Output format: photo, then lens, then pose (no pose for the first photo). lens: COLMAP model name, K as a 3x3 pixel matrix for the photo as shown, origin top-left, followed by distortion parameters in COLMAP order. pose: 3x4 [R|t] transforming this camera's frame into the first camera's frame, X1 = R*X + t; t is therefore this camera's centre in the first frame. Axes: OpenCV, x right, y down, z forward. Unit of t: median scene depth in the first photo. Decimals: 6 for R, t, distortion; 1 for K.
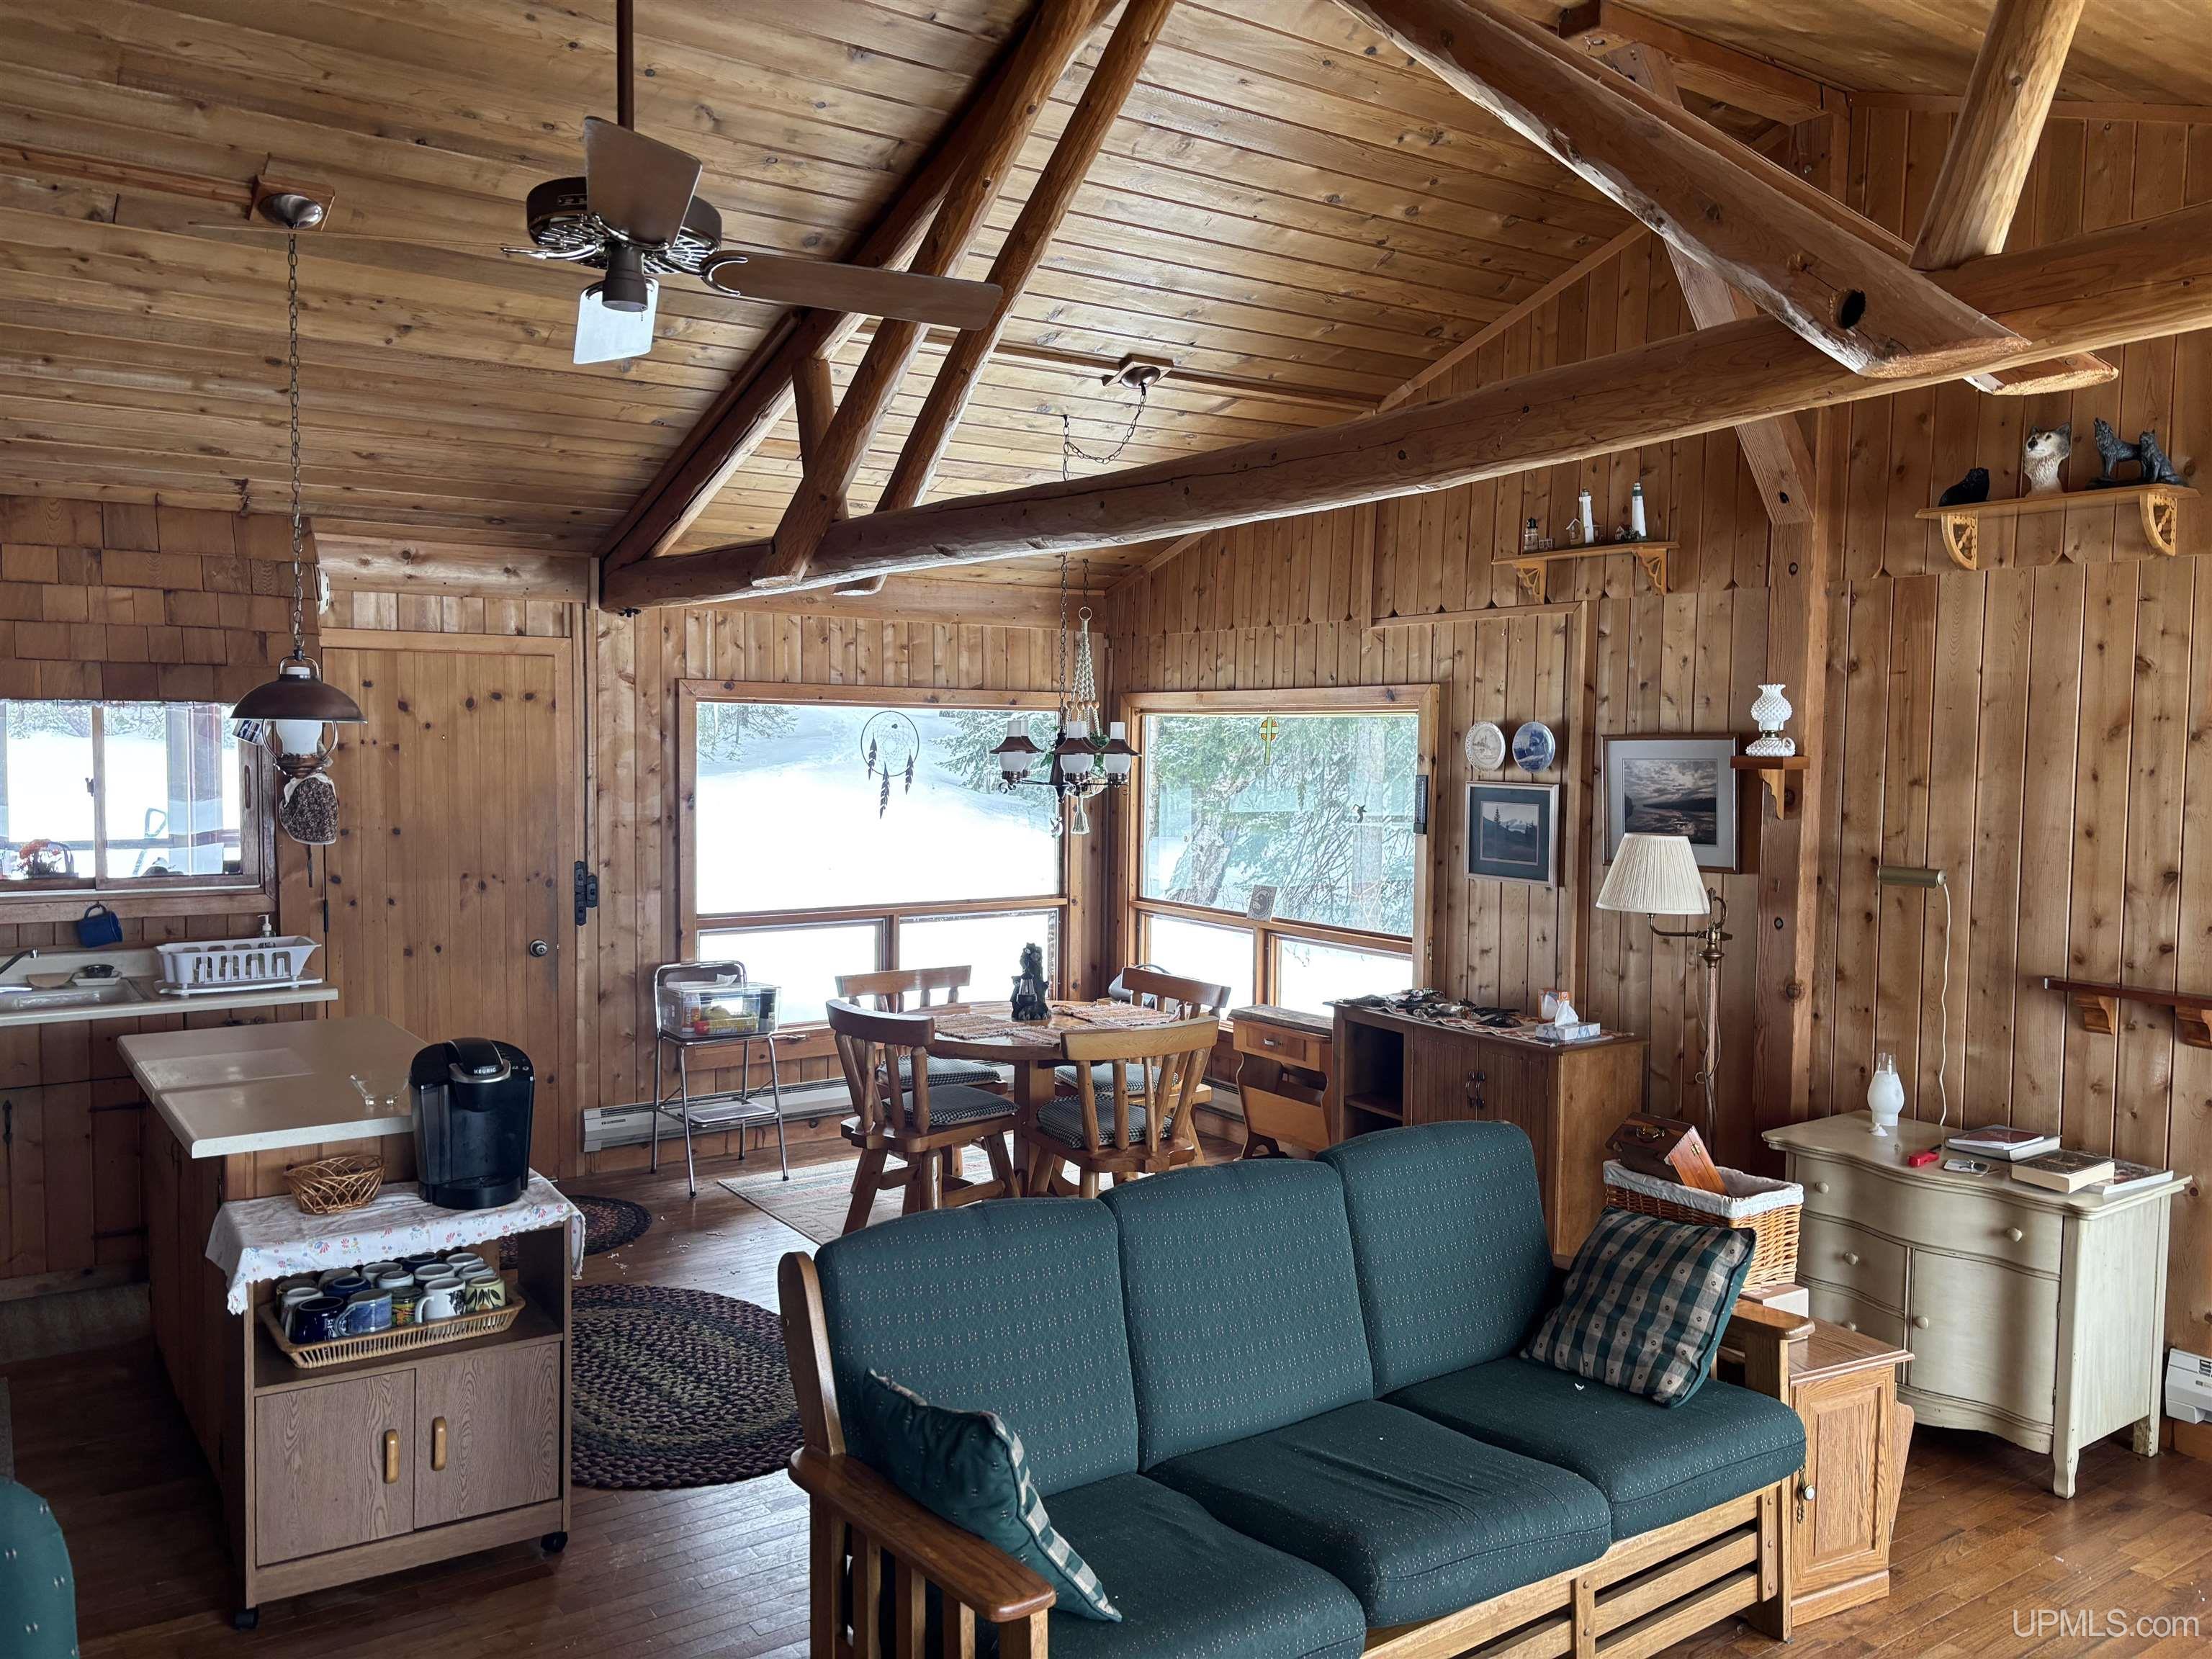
lens RADIAL K [[1662.9, 0, 1106.0], [0, 1662.9, 829.5], [0, 0, 1]] dist [0.039447, -0.003519]
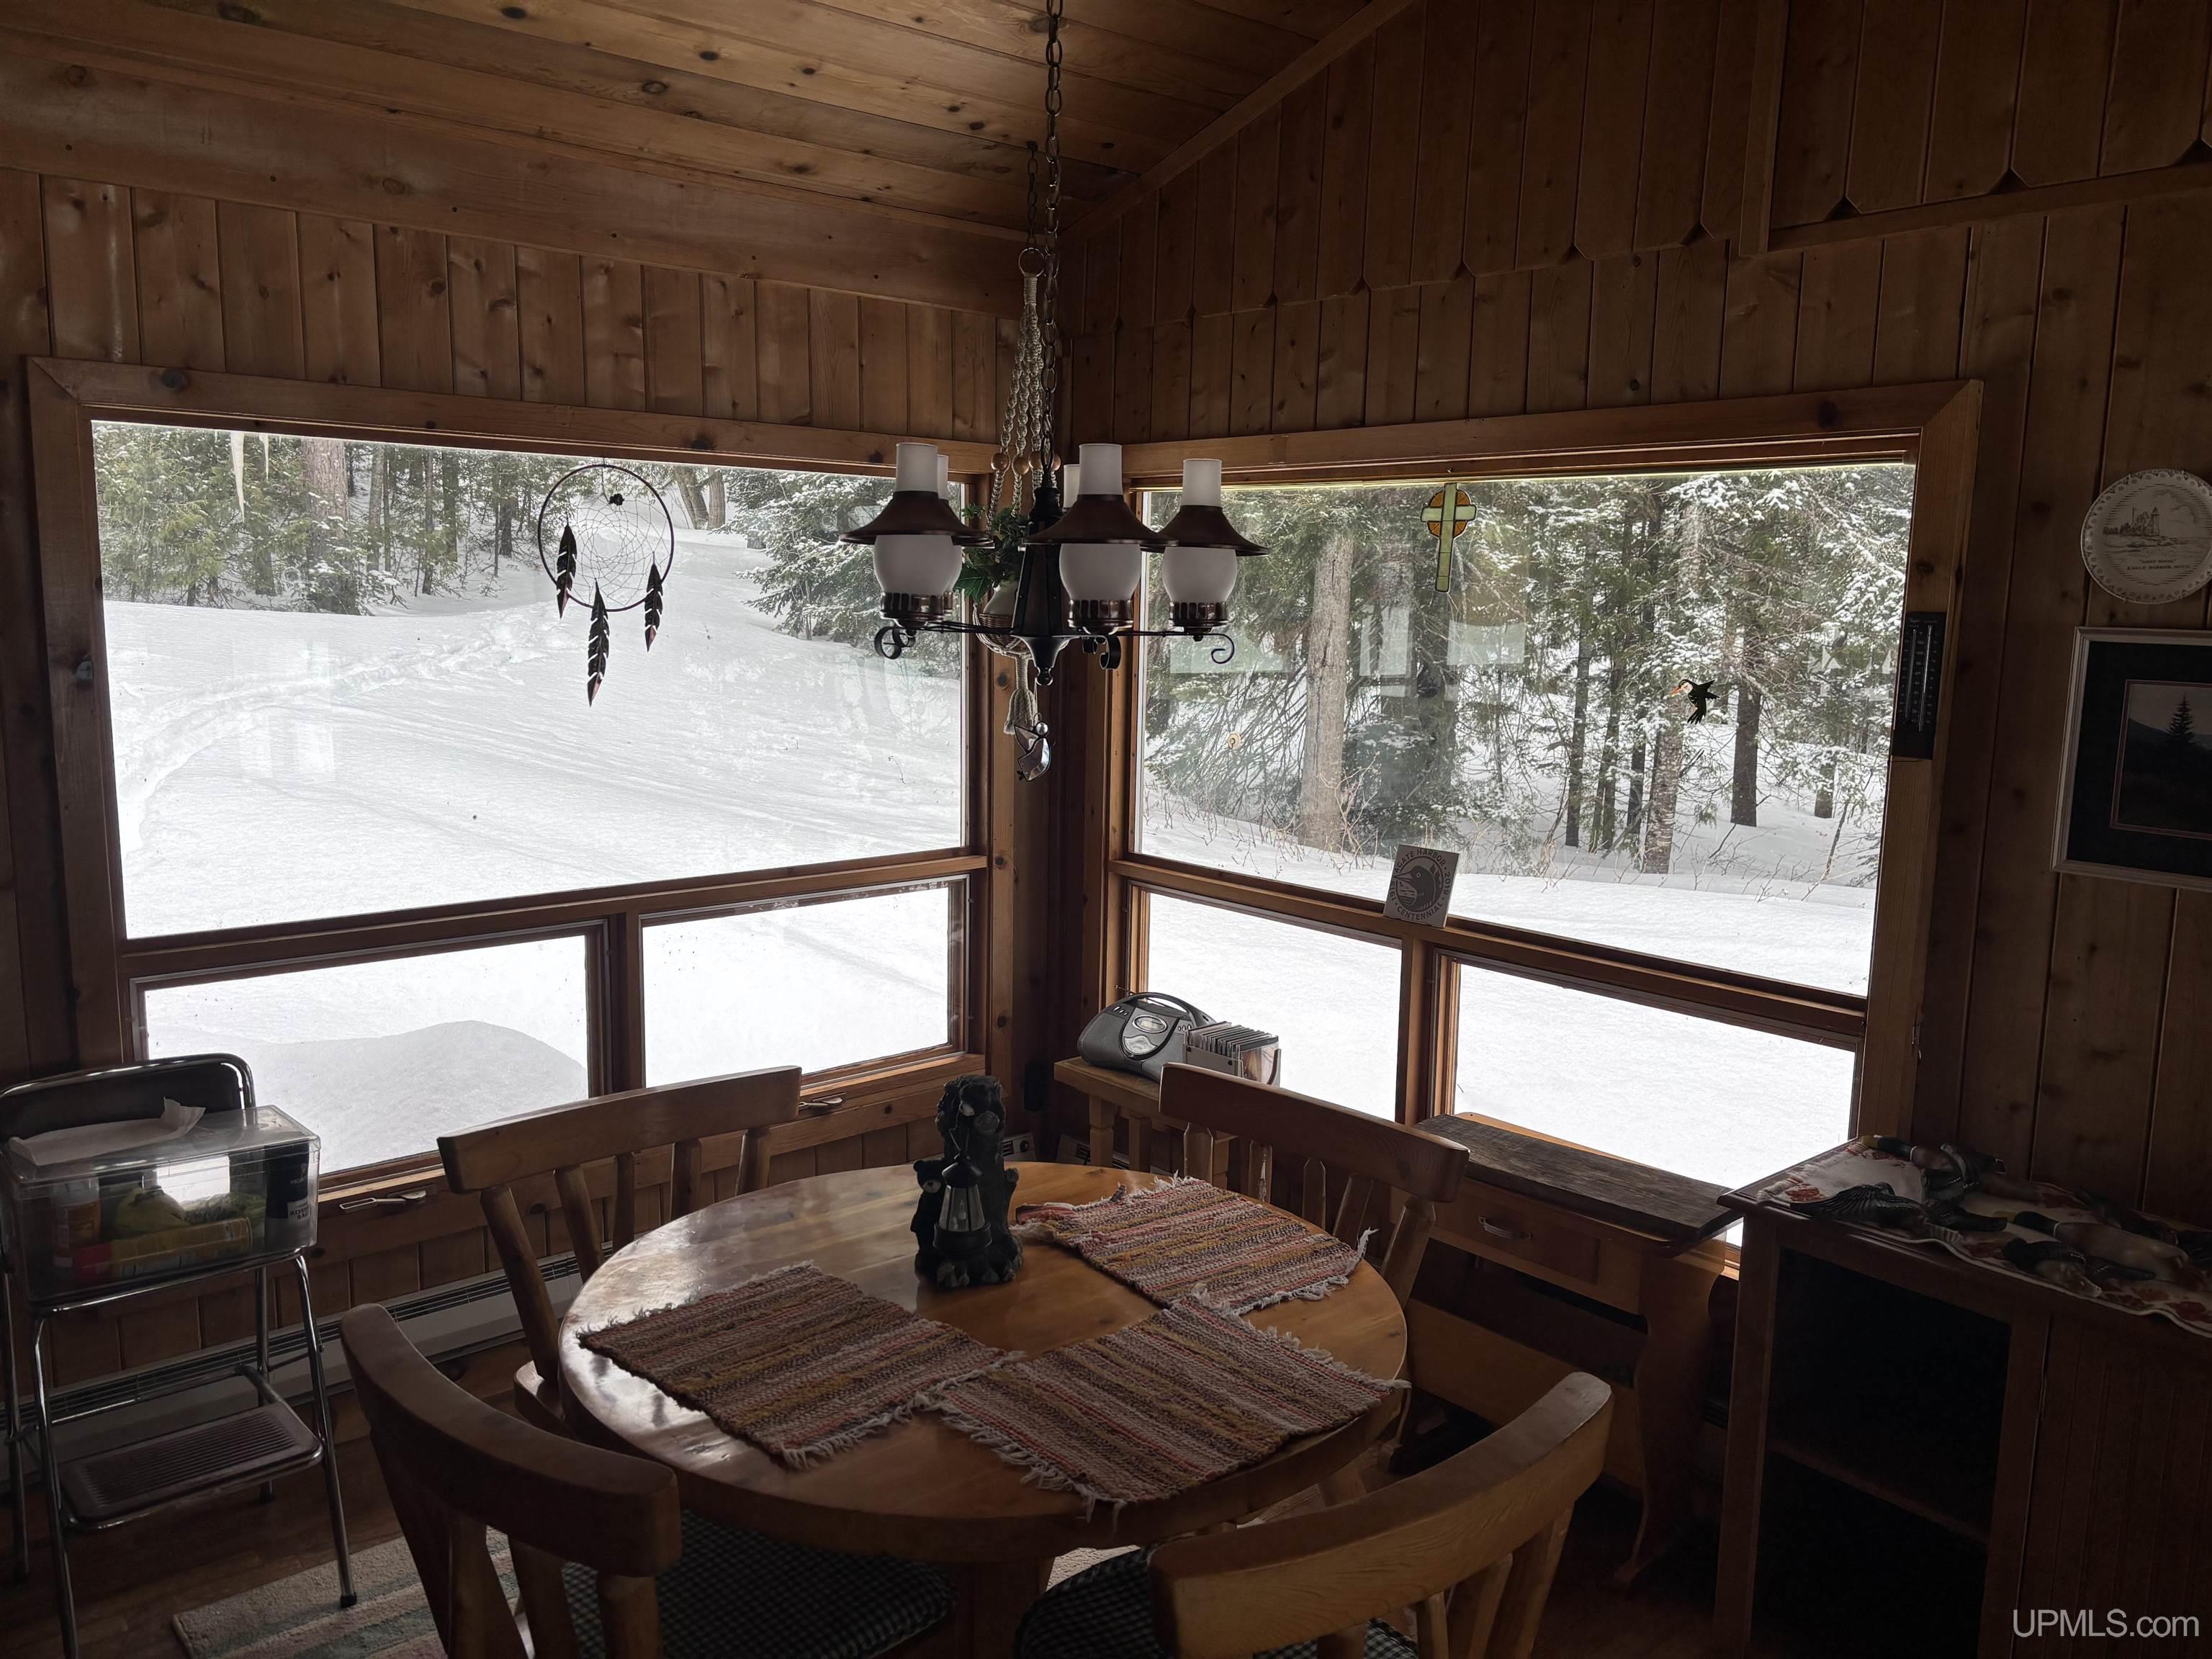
lens RADIAL K [[1638.4, 0, 1106.0], [0, 1638.4, 829.5], [0, 0, 1]] dist [0.041717, -0.093462]
pose [[0.993933, -0.009262, 0.109595, -0.045062], [-0.001145, 0.995522, 0.094519, -0.015218], [-0.109980, -0.094071, 0.989472, 0.539616]]
